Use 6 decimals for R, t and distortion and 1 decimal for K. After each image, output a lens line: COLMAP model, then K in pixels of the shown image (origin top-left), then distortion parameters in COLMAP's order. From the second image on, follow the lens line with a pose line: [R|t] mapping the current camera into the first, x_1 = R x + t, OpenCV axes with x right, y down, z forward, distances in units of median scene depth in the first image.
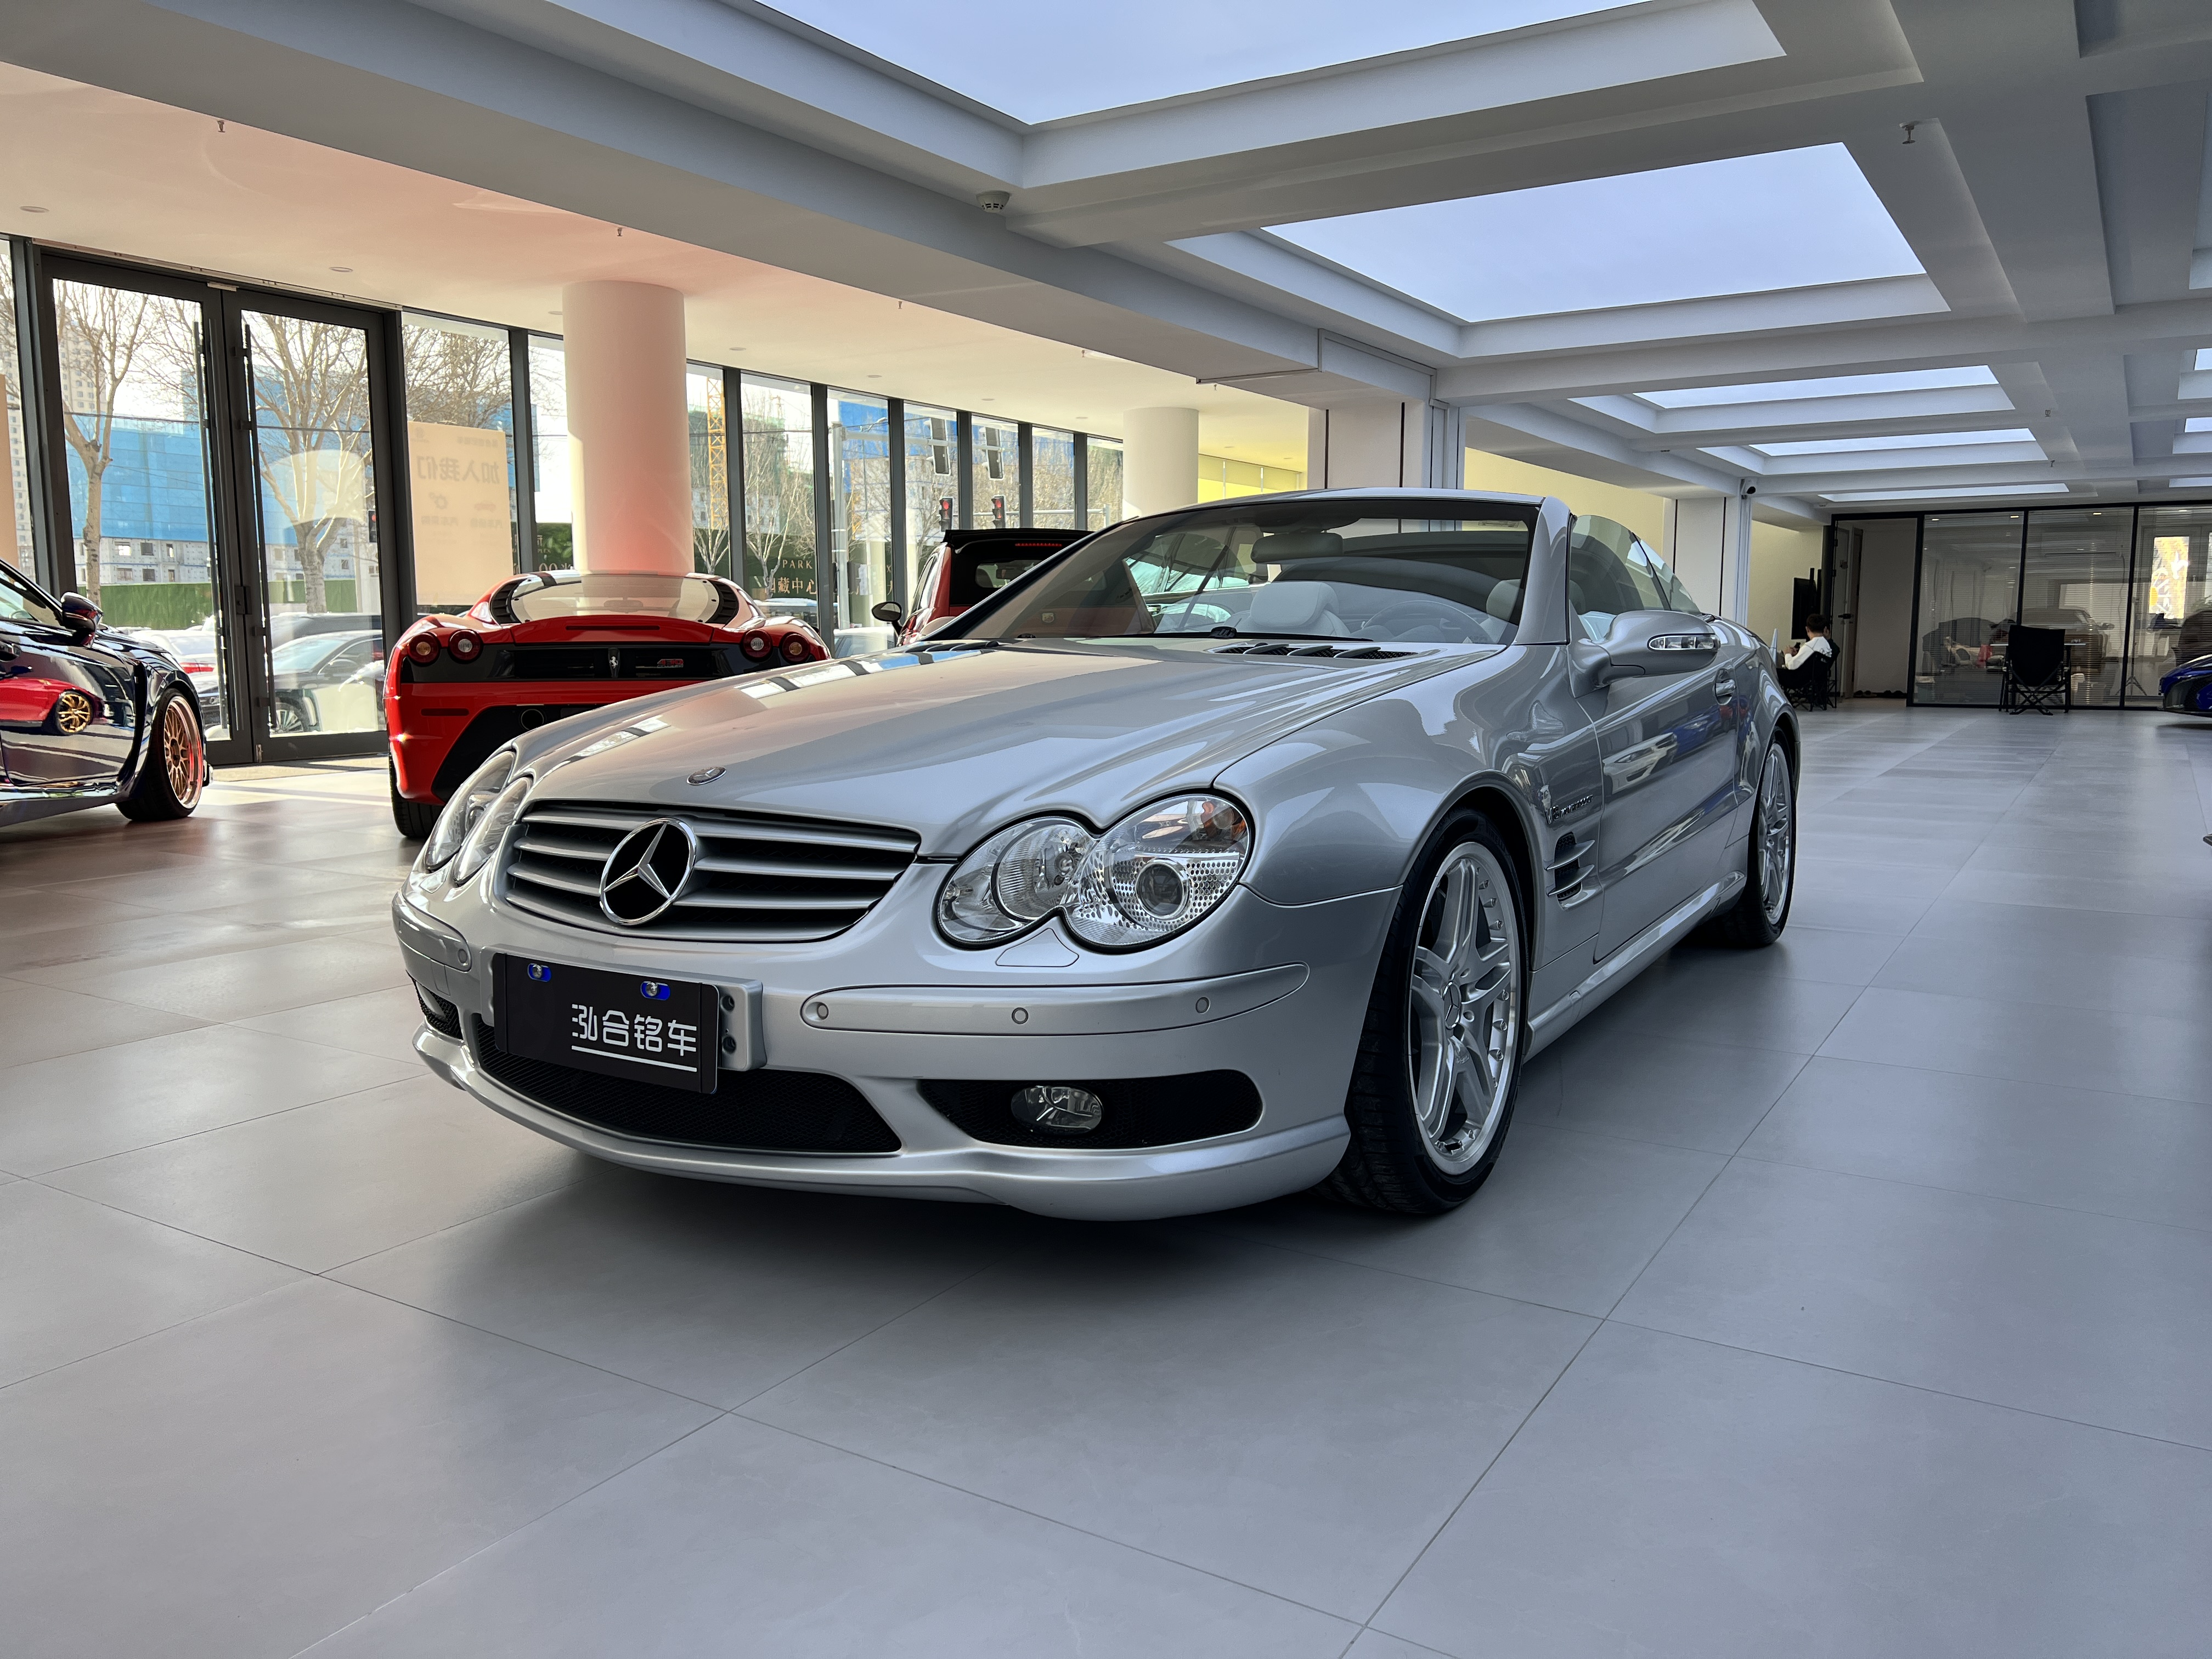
lens RADIAL K [[1660.5, 0, 1115.0], [0, 1660.5, 837.0], [0, 0, 1]] dist [0.073999, -0.088676]
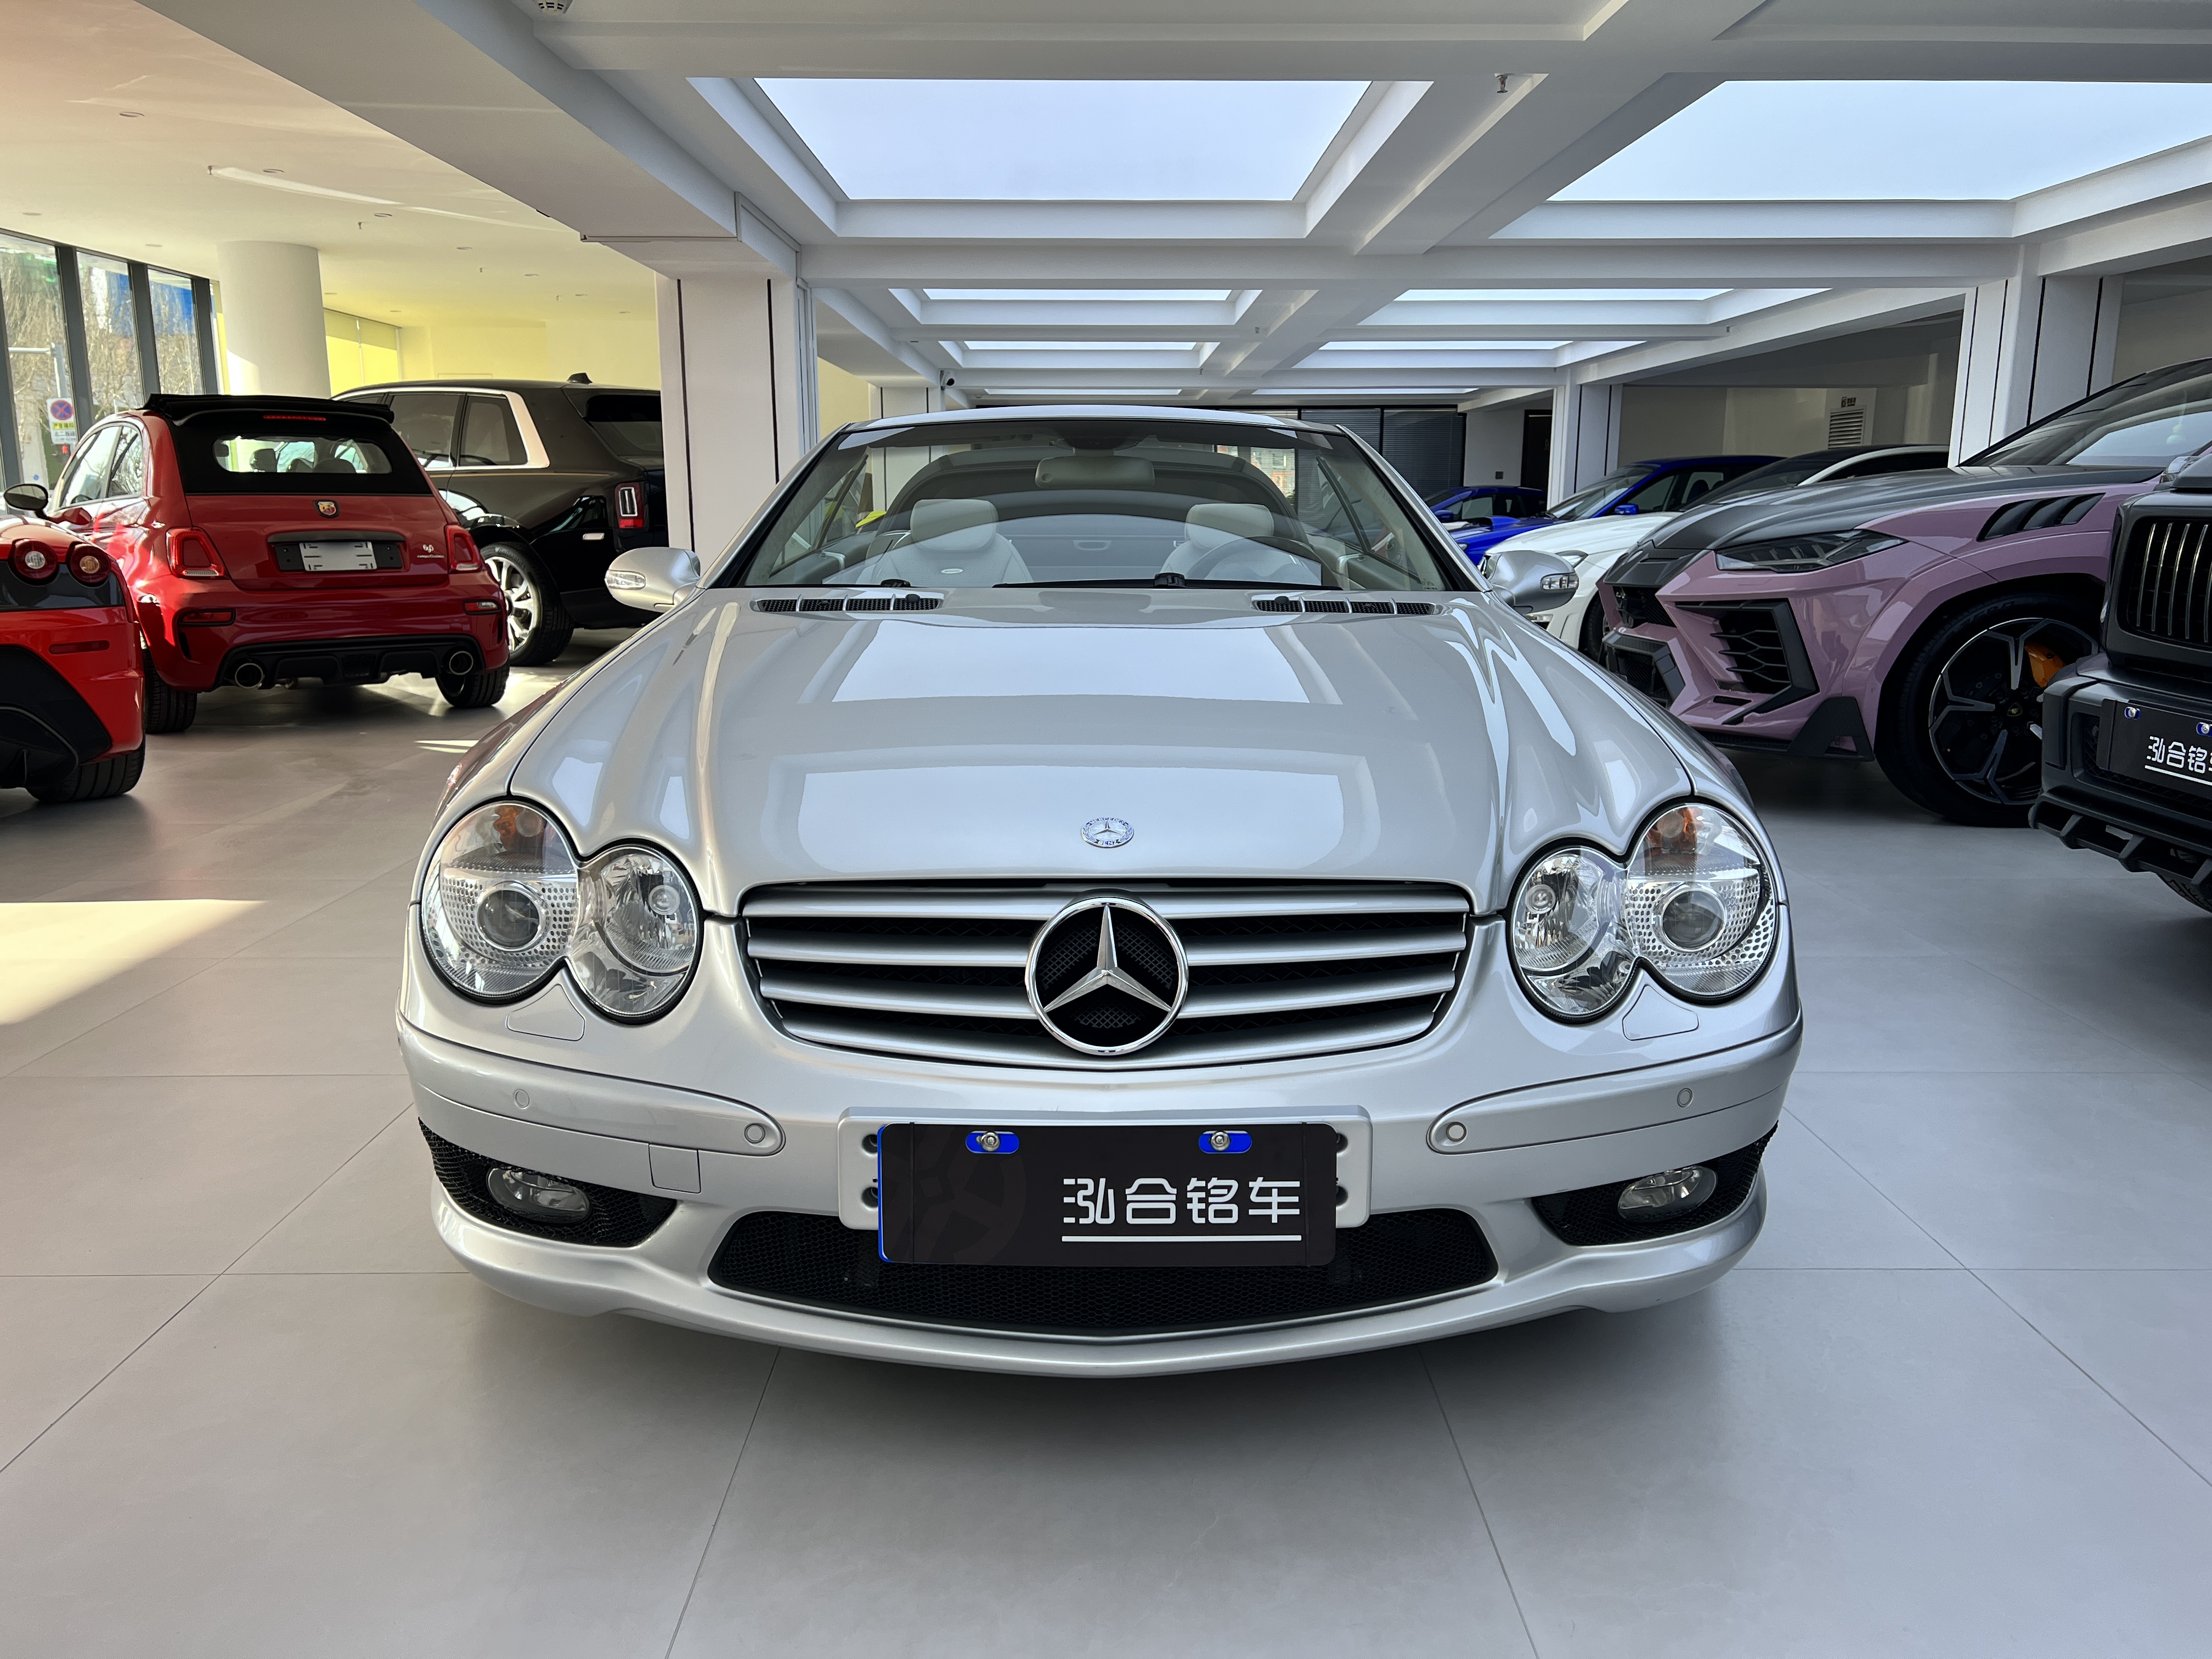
lens RADIAL K [[1702.3, 0, 1106.0], [0, 1702.3, 829.5], [0, 0, 1]] dist [0.010514, -0.001363]
pose [[0.844923, -0.095325, 0.526325, -0.672319], [0.060035, 0.994675, 0.083774, -0.105387], [-0.531508, -0.039184, 0.846146, 0.388825]]
